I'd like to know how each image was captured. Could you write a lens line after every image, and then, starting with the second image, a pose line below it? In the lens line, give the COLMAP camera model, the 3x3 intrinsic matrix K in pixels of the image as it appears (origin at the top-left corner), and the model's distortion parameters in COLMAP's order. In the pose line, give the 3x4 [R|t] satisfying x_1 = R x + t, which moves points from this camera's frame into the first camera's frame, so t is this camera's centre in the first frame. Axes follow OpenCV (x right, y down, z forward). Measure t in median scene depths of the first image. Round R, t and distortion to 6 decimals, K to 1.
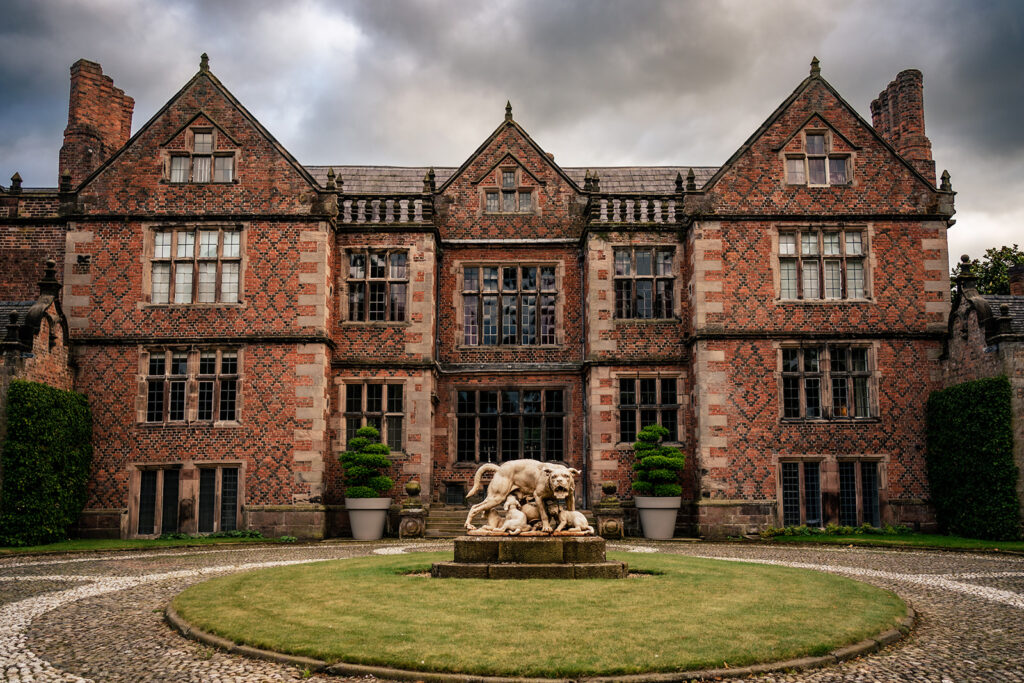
lens RADIAL K [[1072.1, 0, 506.7], [0, 1072.1, 347.0], [0, 0, 1]] dist [0.013548, 0.000000]
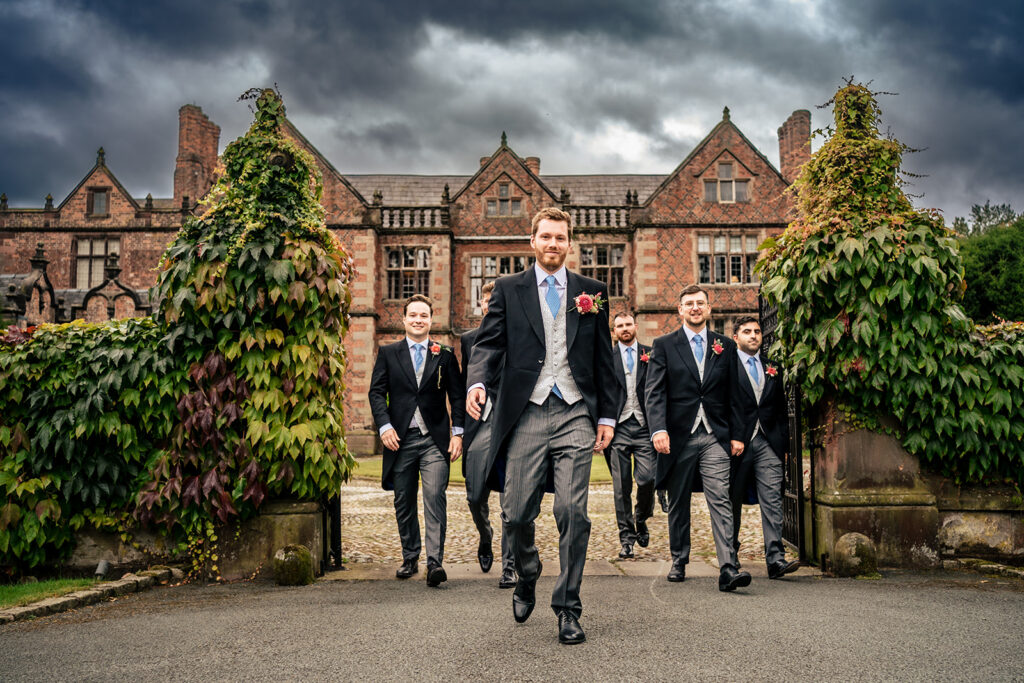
lens RADIAL K [[1072.1, 0, 514.0], [0, 1072.1, 338.1], [0, 0, 1]] dist [0.013548, 0.000000]
pose [[0.999963, -0.001678, 0.008430, 0.002872], [0.001262, 0.998793, 0.049107, -0.041772], [-0.008502, -0.049095, 0.998758, -0.382564]]
